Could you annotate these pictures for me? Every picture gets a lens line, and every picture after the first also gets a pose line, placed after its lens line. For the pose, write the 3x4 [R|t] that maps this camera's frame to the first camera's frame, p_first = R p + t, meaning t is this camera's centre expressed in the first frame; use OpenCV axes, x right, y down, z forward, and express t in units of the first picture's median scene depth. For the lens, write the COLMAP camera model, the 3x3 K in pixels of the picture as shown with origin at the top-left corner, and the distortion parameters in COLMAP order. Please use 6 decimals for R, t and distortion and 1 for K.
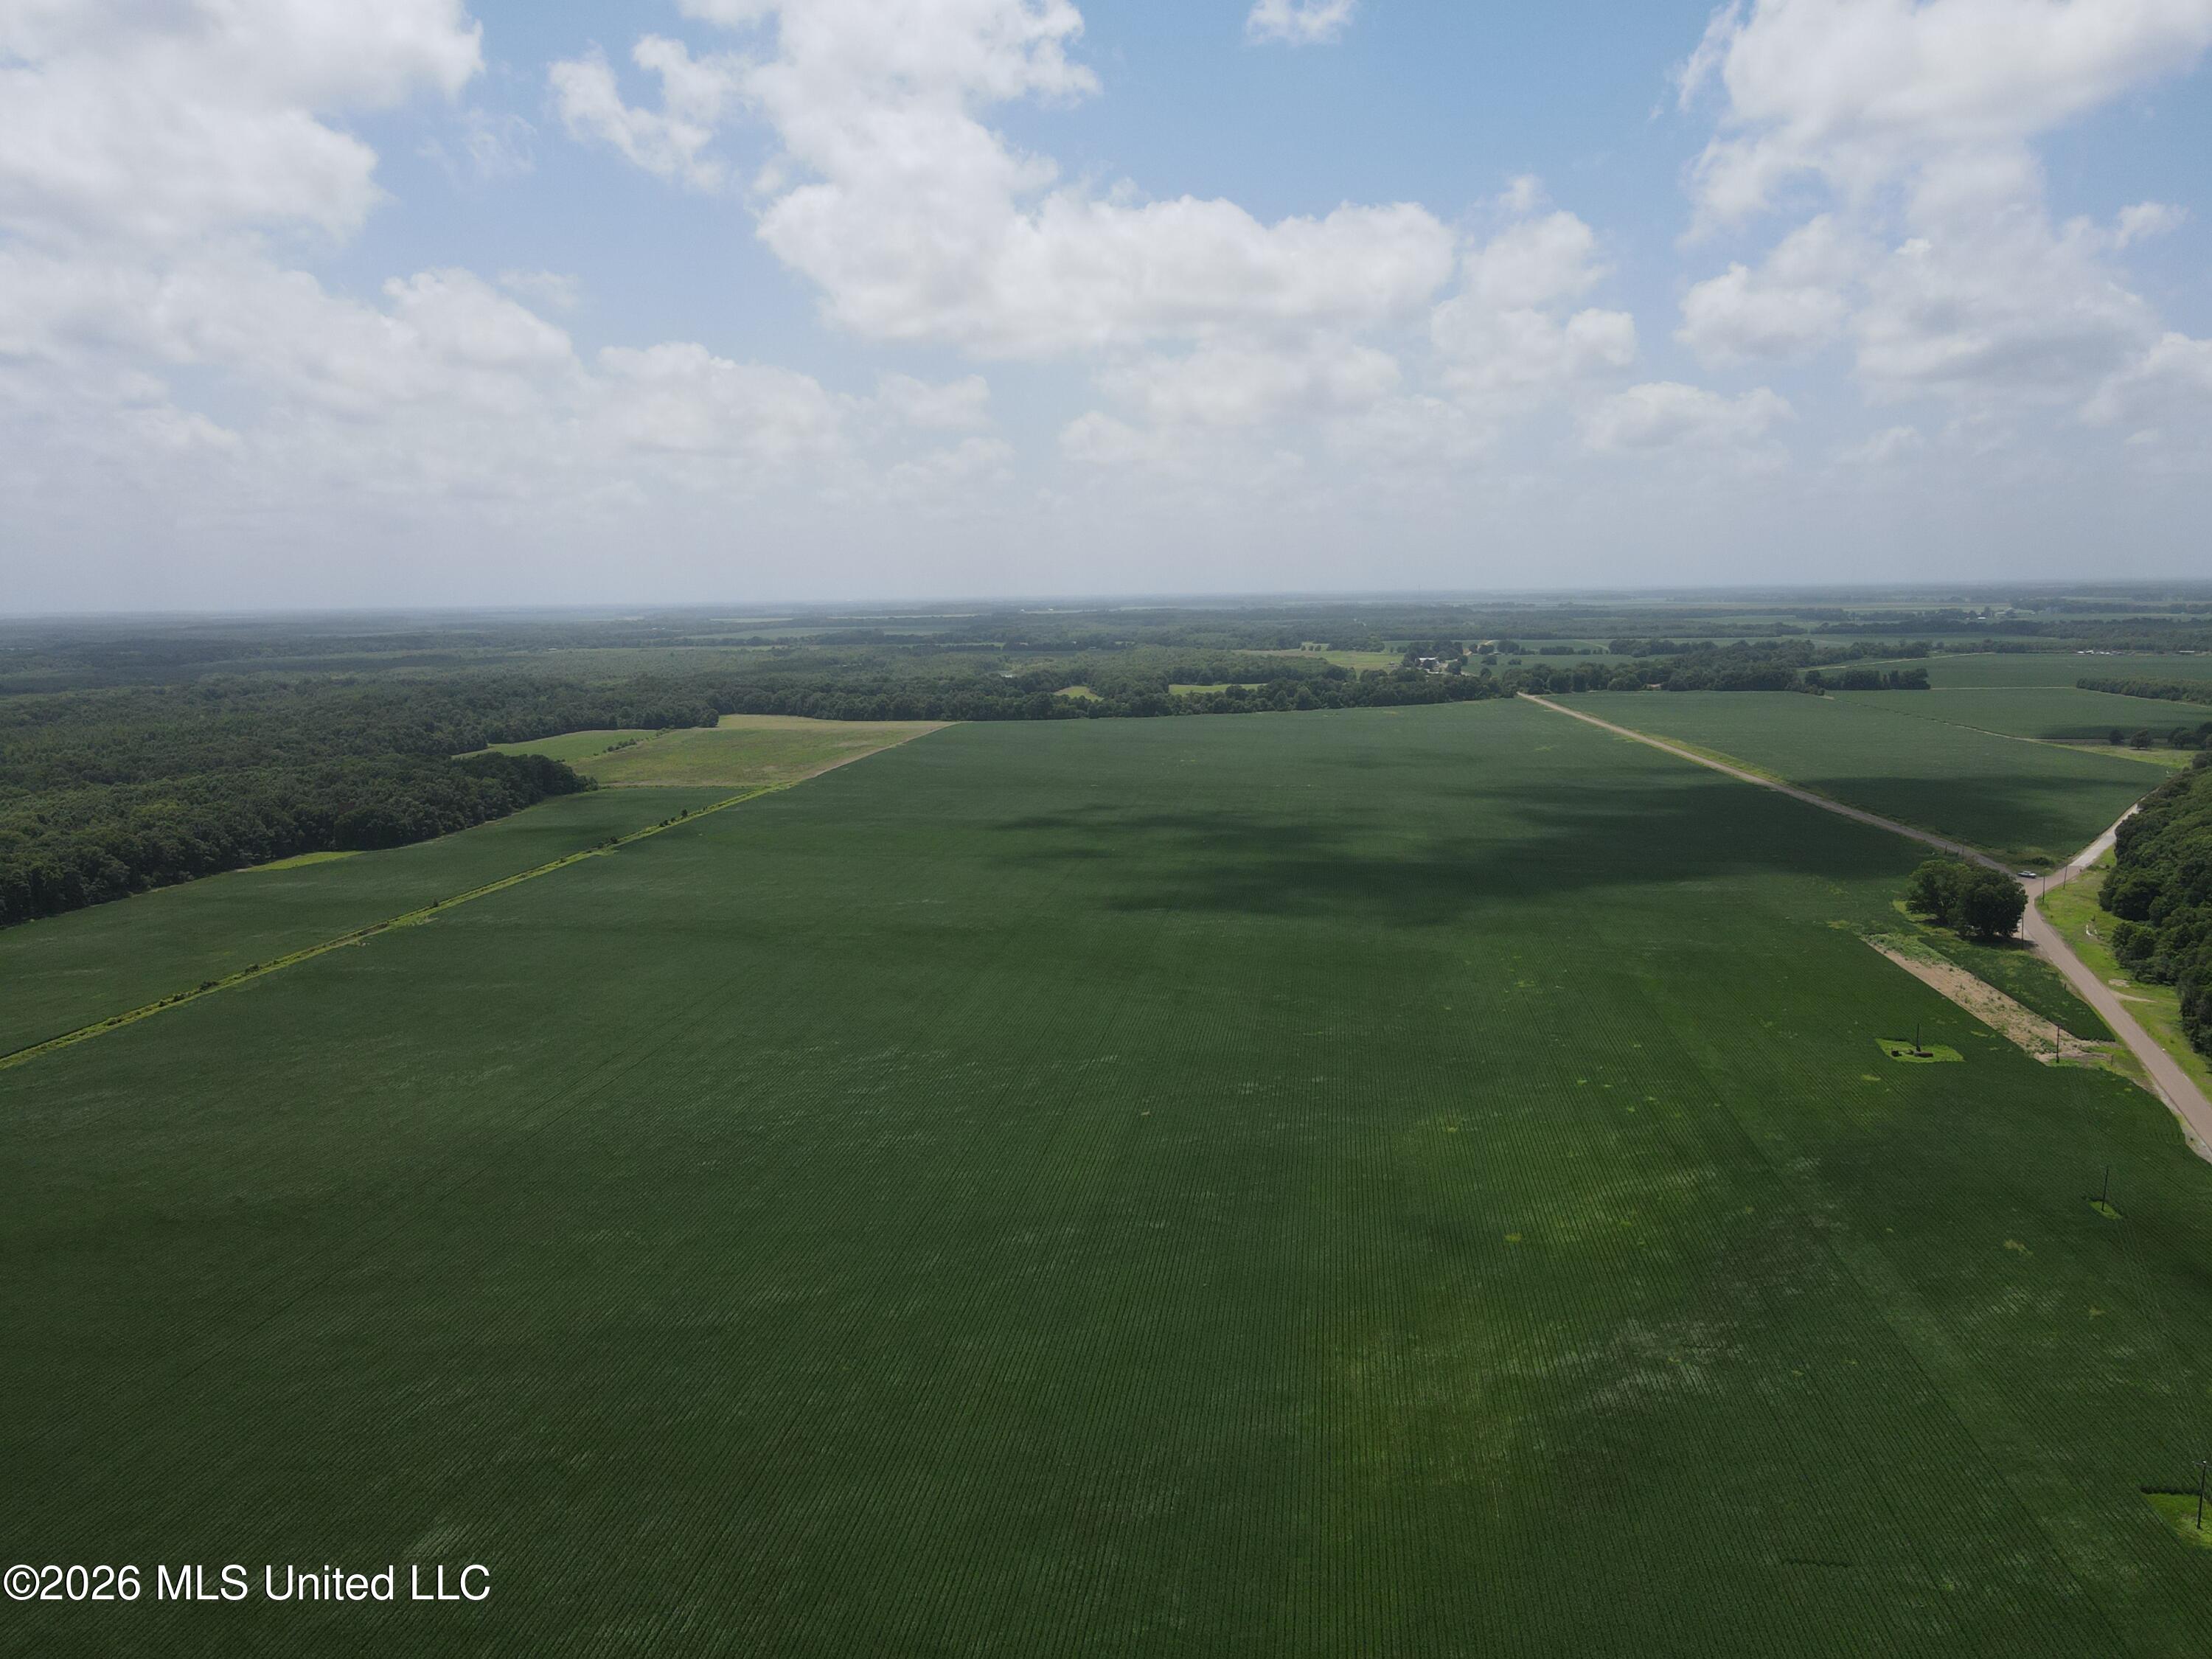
lens RADIAL K [[1605.2, 0, 1088.4], [0, 1605.2, 808.5], [0, 0, 1]] dist [-0.000061, 0.009642]
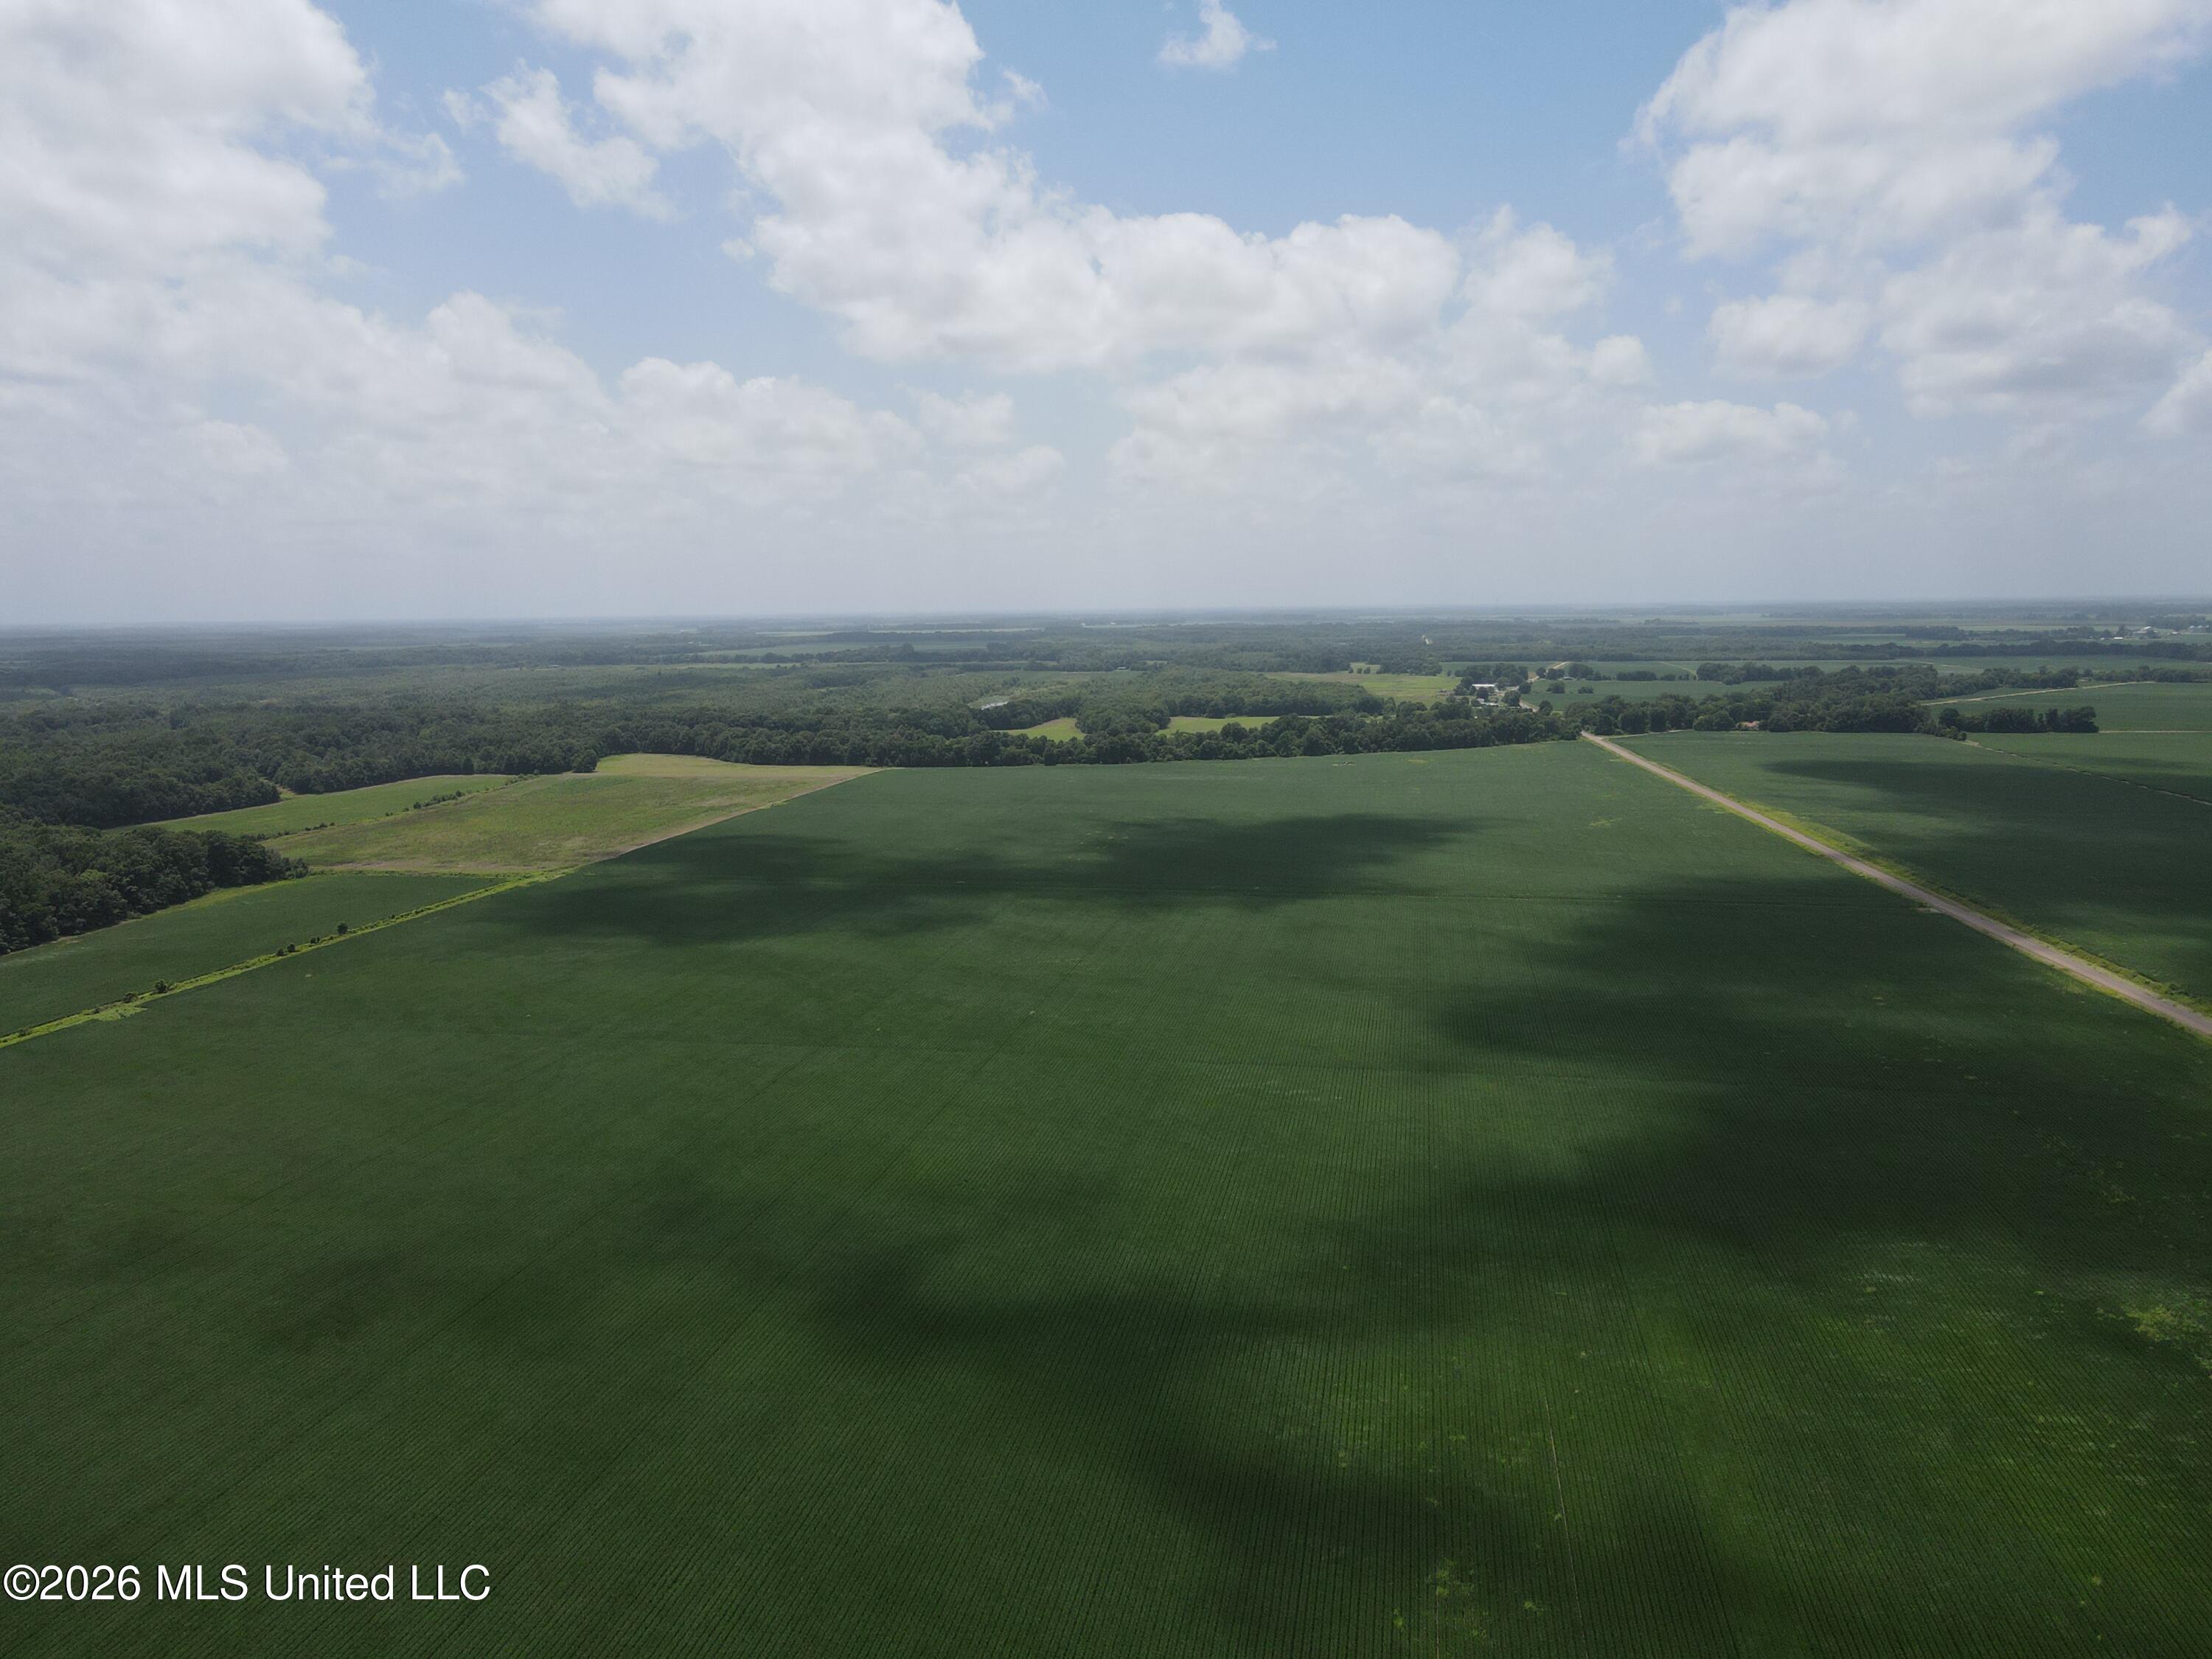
lens RADIAL K [[1605.2, 0, 1119.5], [0, 1605.2, 824.0], [0, 0, 1]] dist [-0.000061, 0.009642]
pose [[0.999421, 0.007240, -0.033236, 0.057862], [-0.007185, 0.999973, 0.001786, -0.024787], [0.033248, -0.001547, 0.999446, 0.169289]]
